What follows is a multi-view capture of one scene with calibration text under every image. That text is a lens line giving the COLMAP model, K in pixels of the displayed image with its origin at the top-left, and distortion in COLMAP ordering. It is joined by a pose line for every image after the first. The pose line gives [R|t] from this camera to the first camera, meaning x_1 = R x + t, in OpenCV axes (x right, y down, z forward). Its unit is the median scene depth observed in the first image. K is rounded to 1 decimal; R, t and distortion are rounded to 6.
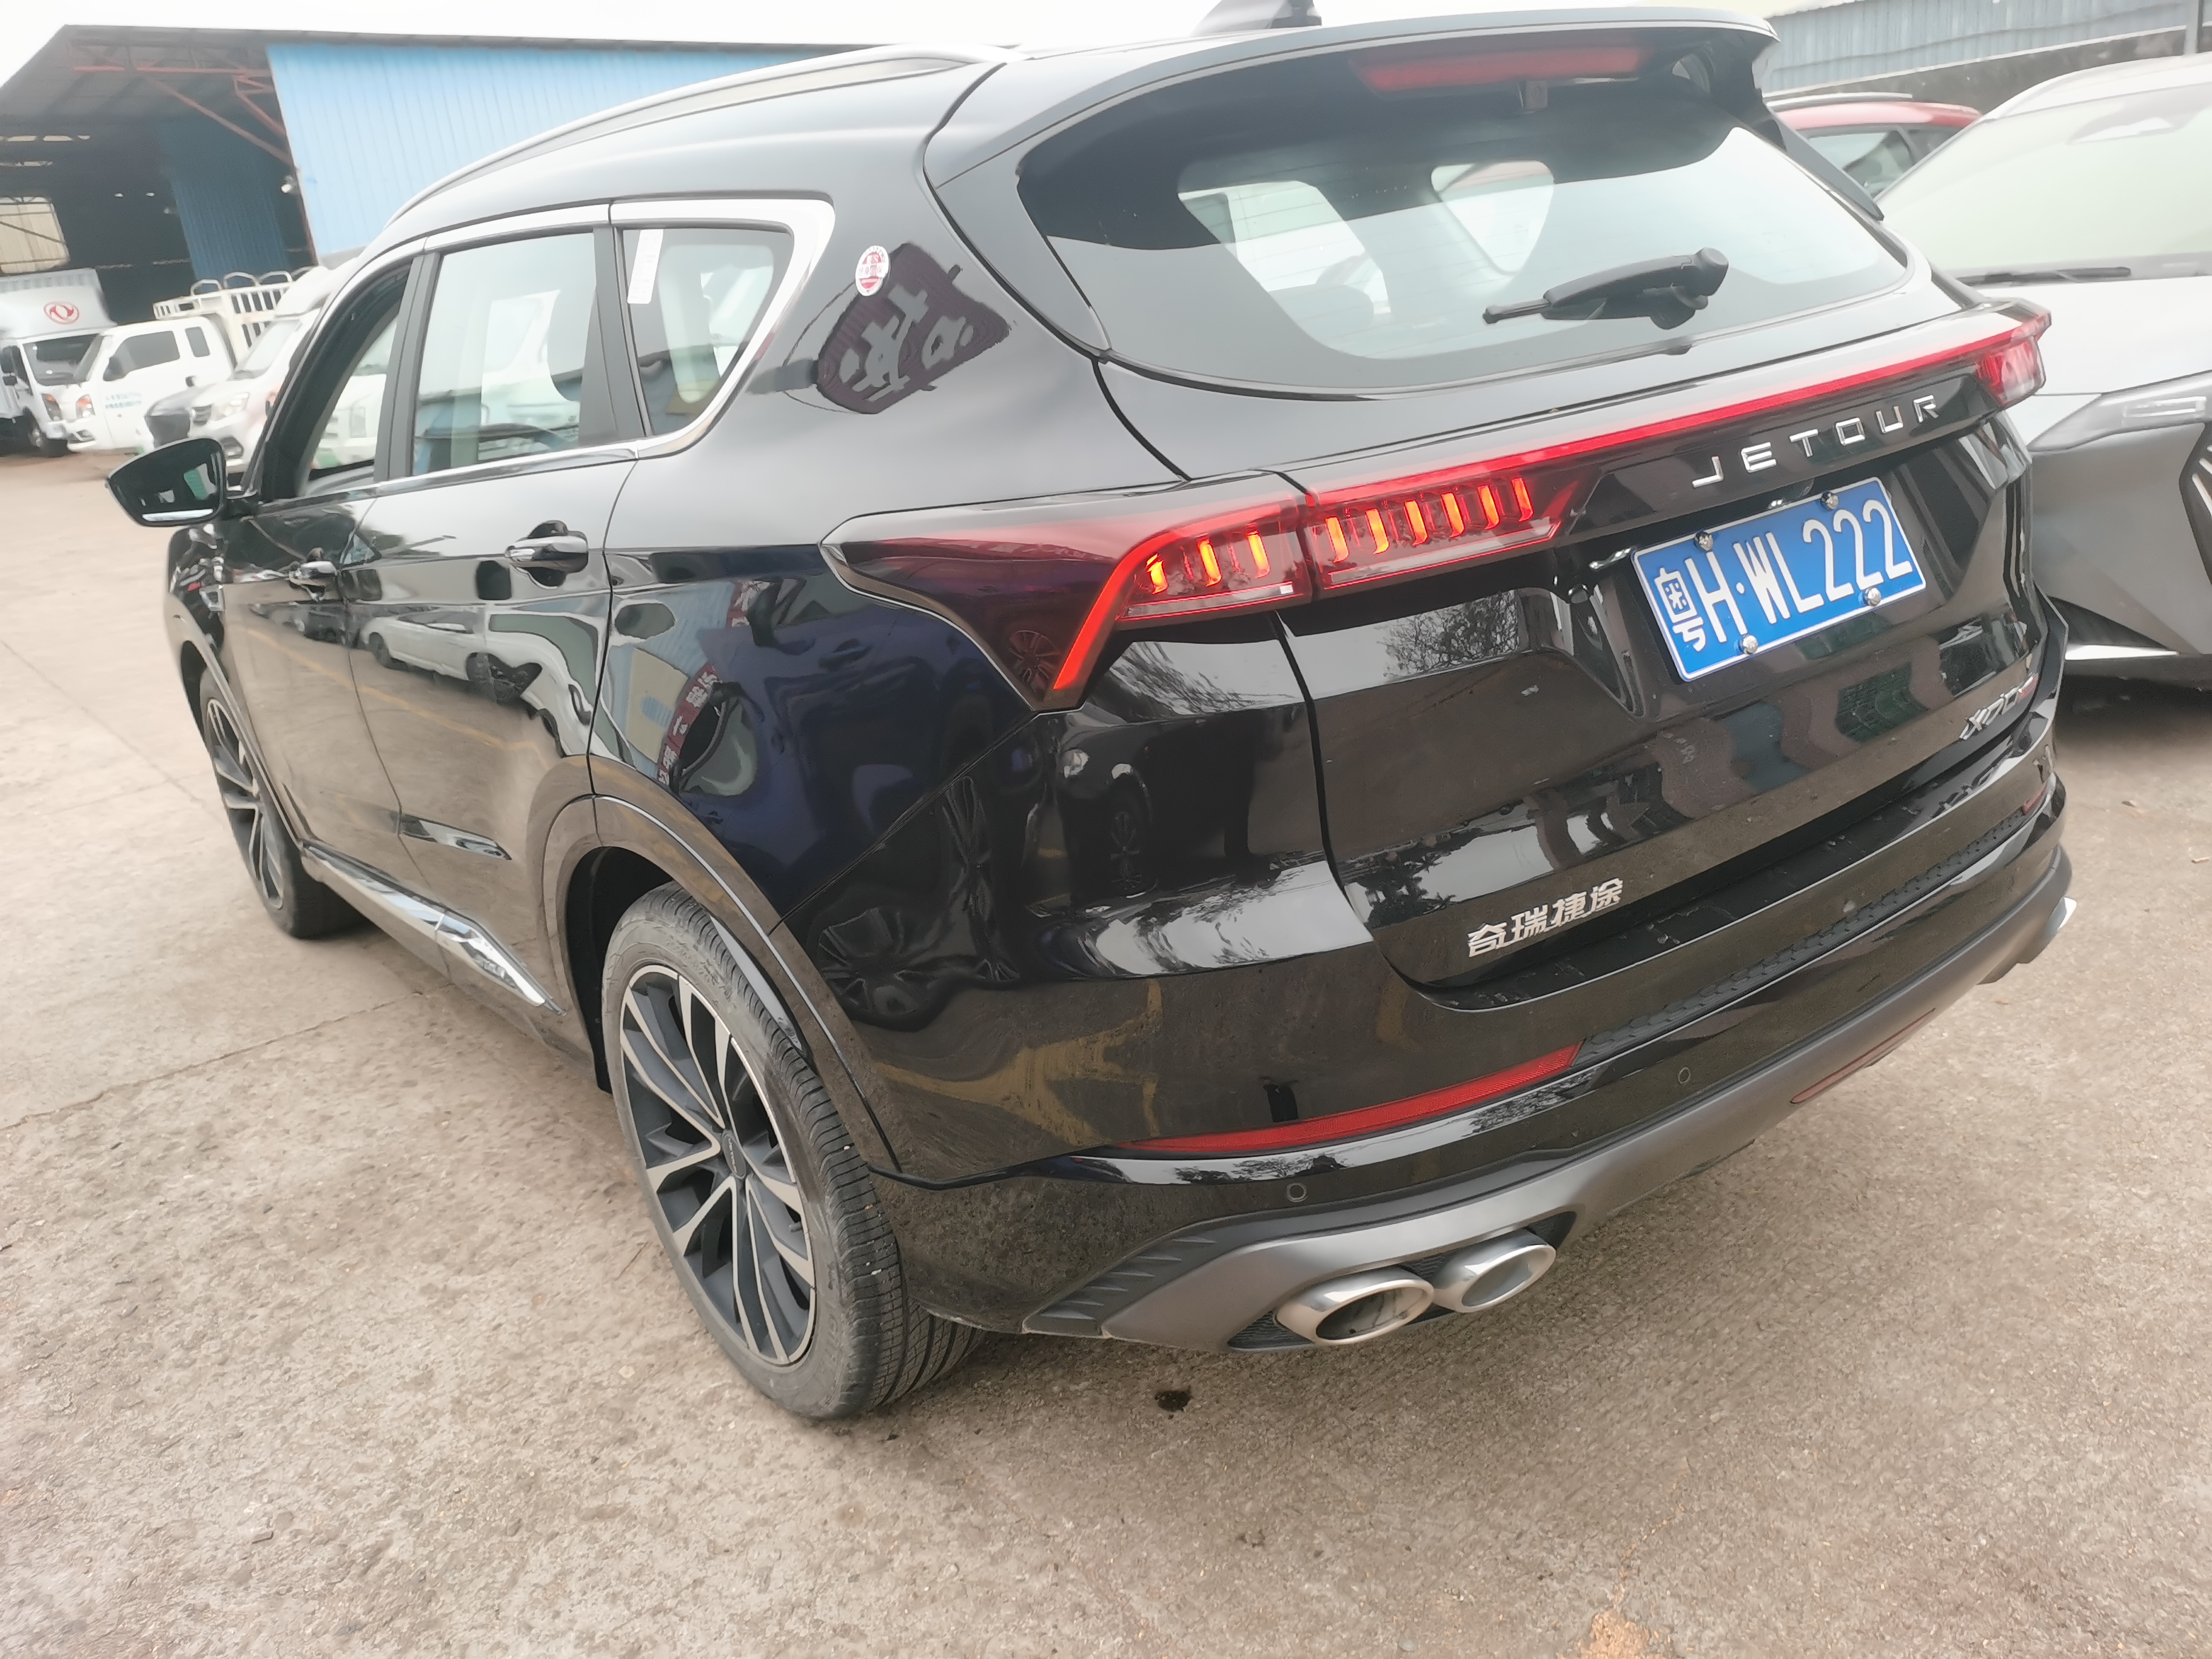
lens RADIAL K [[1785.4, 0, 1097.7], [0, 1785.4, 869.1], [0, 0, 1]] dist [0.097170, -0.119701]
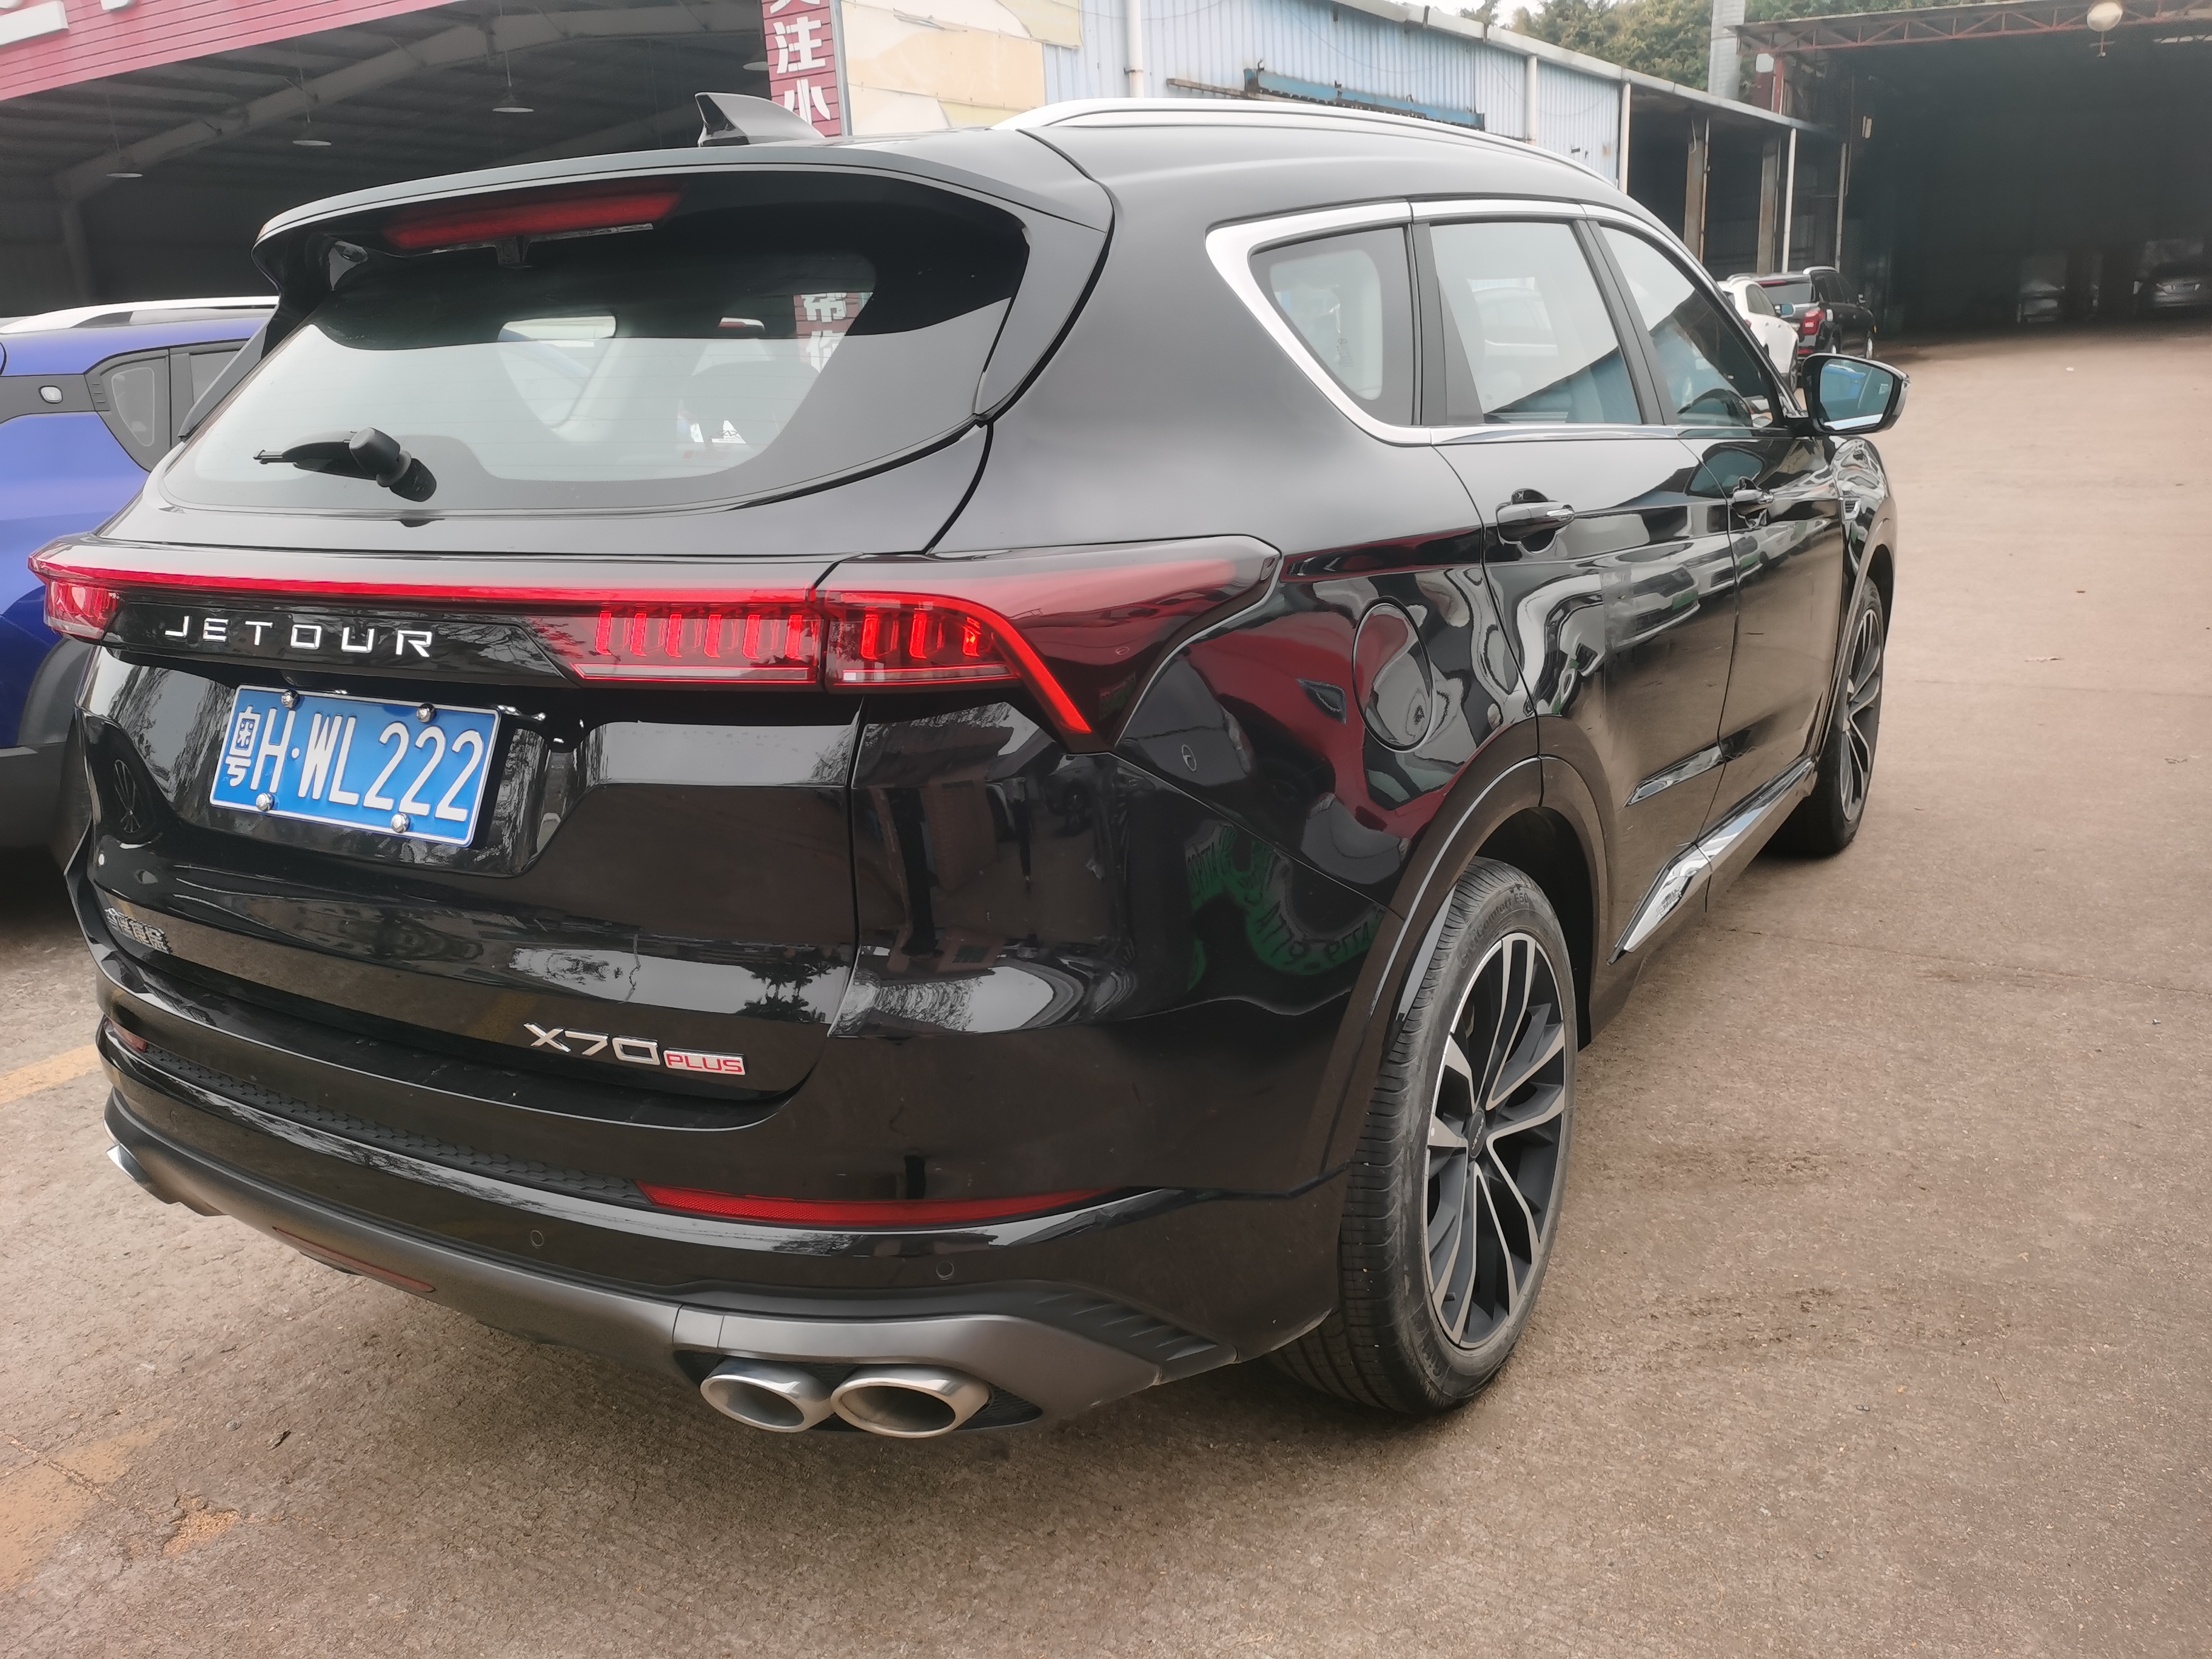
lens RADIAL K [[1785.4, 0, 1097.7], [0, 1785.4, 869.1], [0, 0, 1]] dist [0.097170, -0.119701]
pose [[0.307700, 0.365220, -0.878598, 1.400326], [-0.288408, 0.915757, 0.279661, -0.505300], [0.906720, 0.167343, 0.387111, 1.000364]]
